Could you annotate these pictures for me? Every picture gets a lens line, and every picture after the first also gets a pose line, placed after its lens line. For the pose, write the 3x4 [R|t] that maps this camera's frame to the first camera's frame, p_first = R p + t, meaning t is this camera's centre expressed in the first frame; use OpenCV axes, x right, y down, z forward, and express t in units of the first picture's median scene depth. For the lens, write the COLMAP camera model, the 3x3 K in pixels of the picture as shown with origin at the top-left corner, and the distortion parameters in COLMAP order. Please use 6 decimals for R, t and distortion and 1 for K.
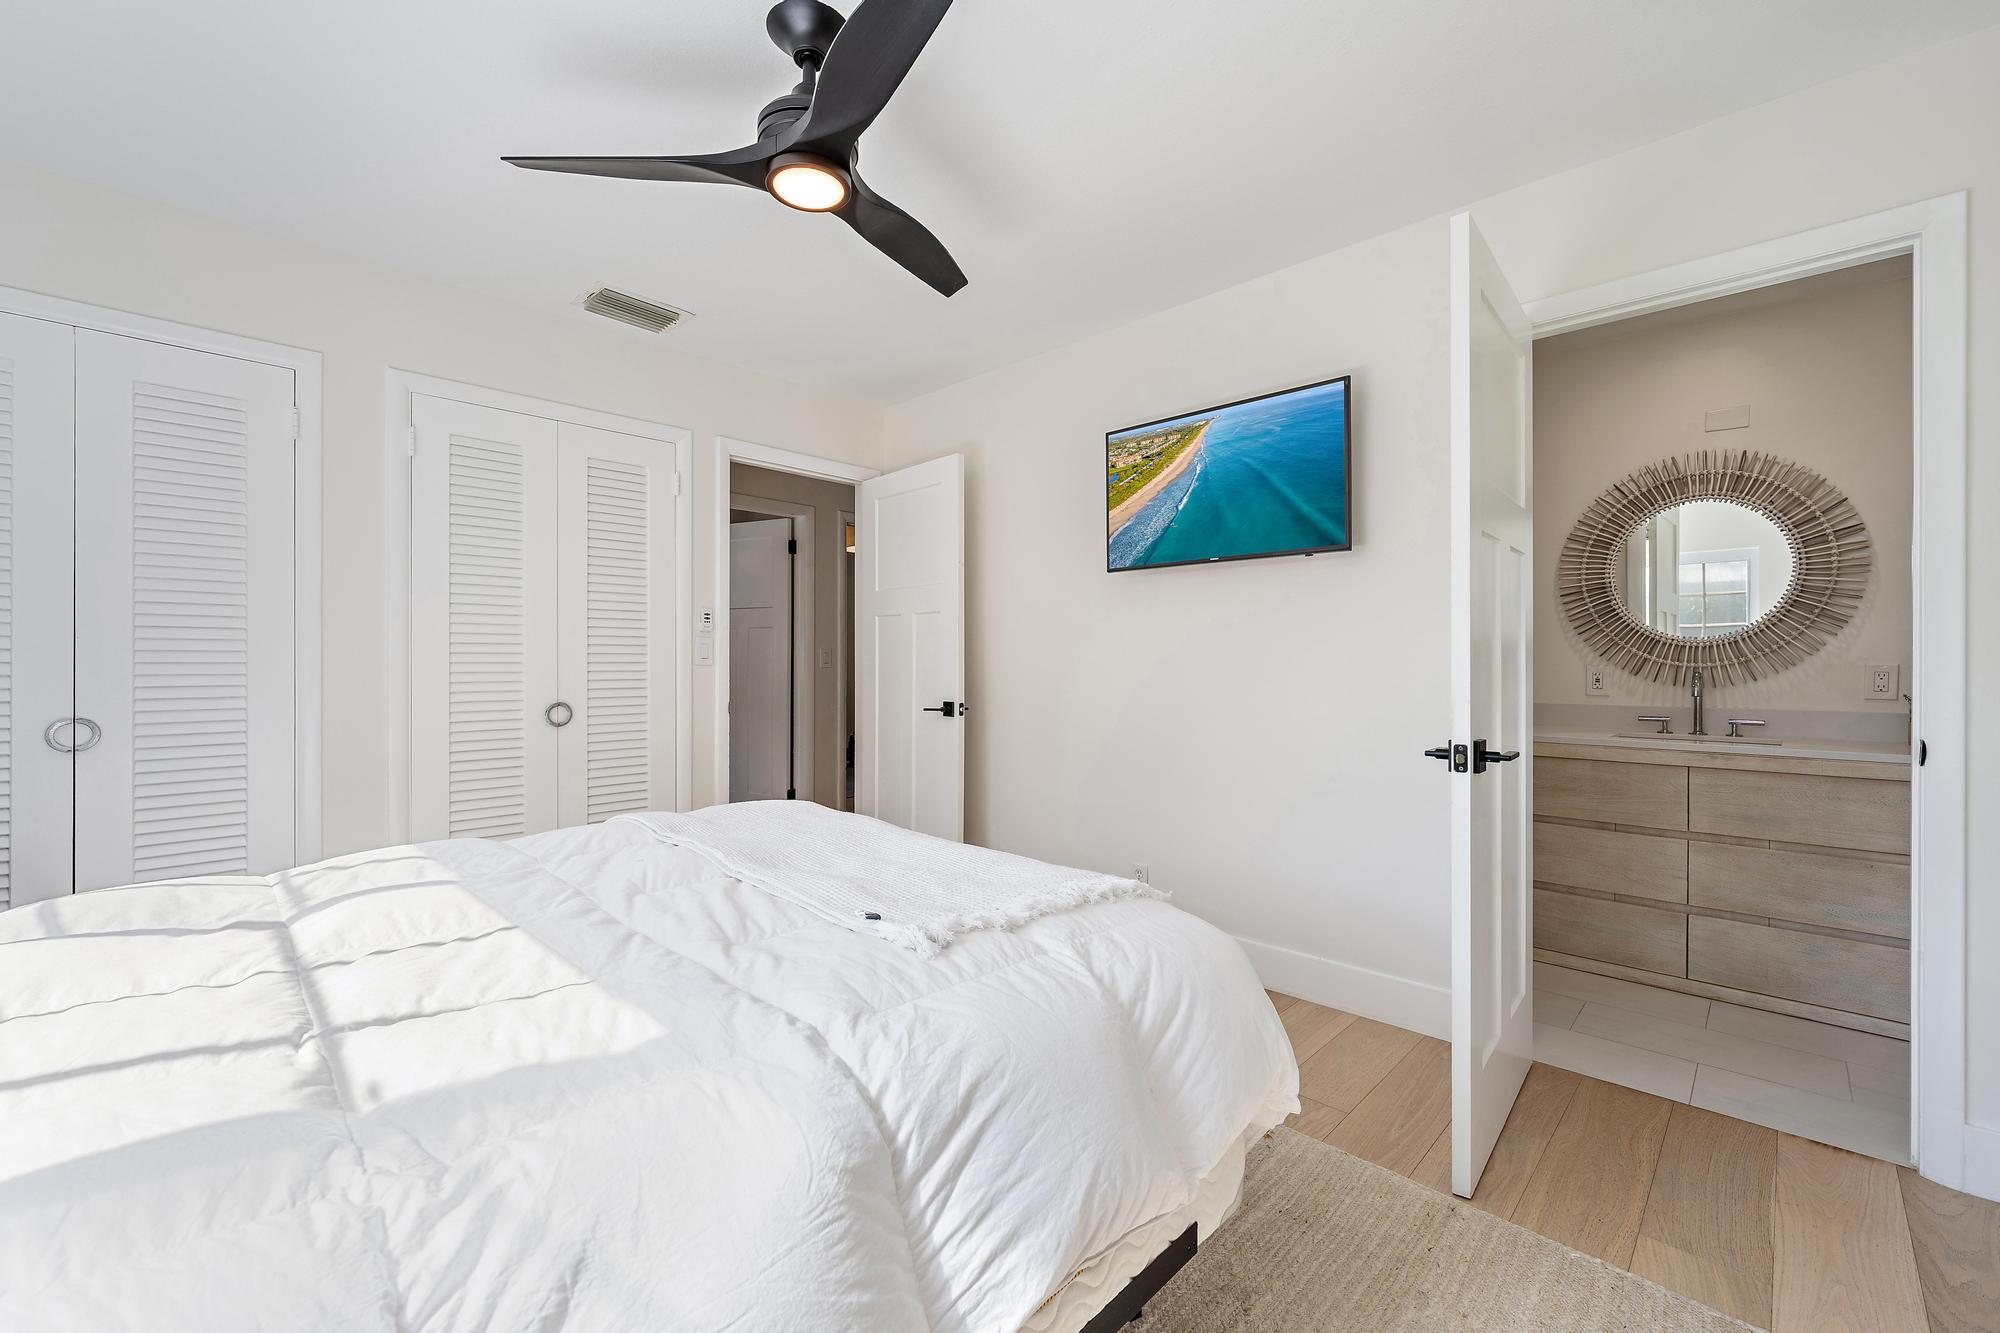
lens RADIAL K [[825.3, 0, 1002.0], [0, 825.3, 657.4], [0, 0, 1]] dist [-0.000558, 0.000127]
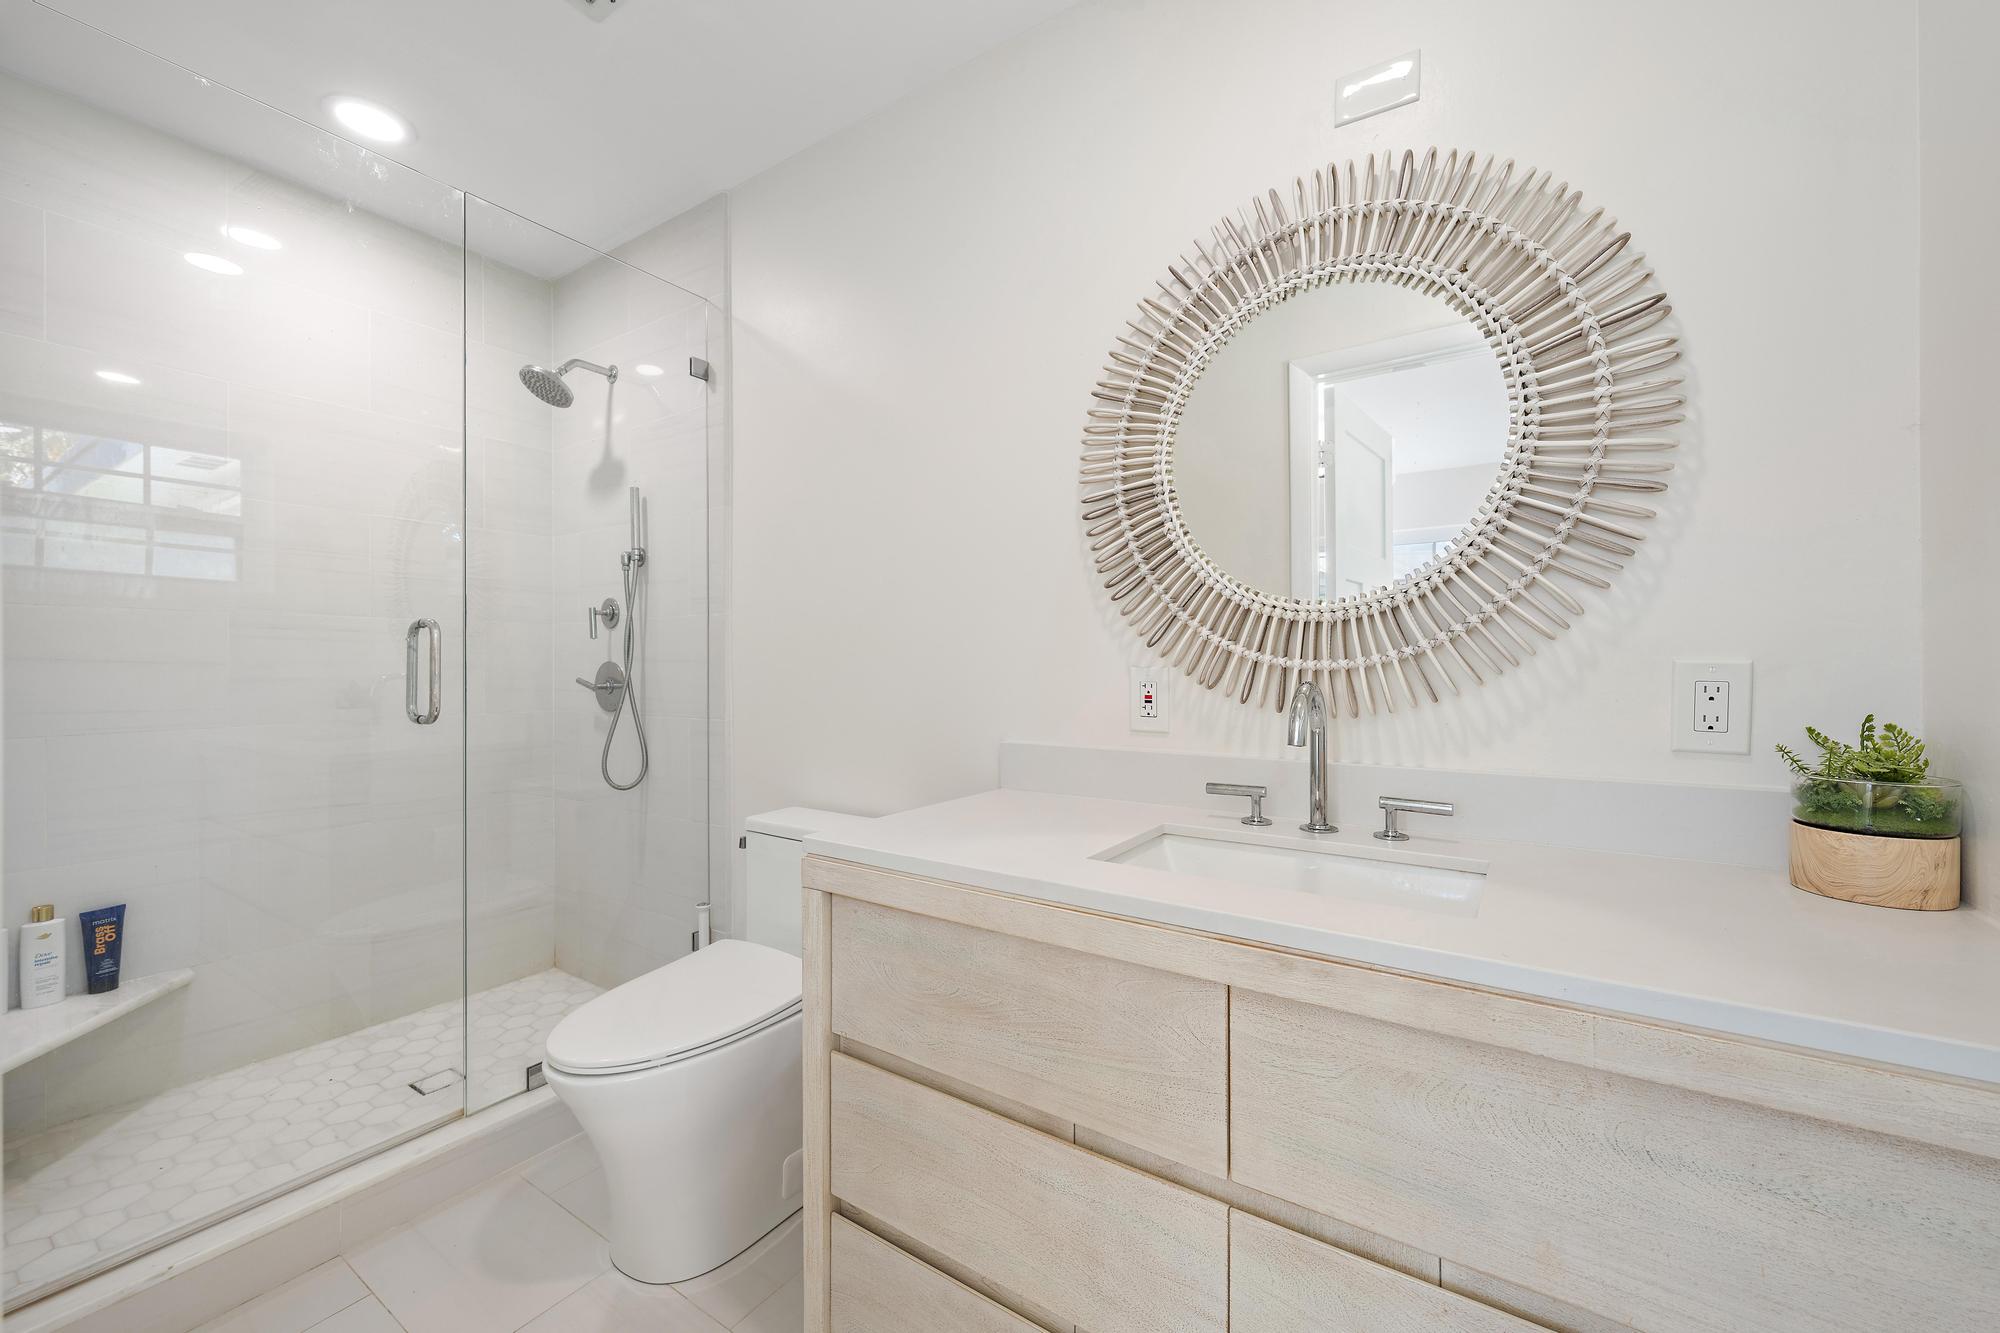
lens RADIAL K [[781.5, 0, 1002.7], [0, 781.5, 656.2], [0, 0, 1]] dist [-0.001588, -0.000130]
pose [[0.984203, -0.001695, 0.177037, 0.643072], [0.003039, 0.999969, -0.007318, 0.007522], [-0.177019, 0.007741, 0.984177, 0.665983]]
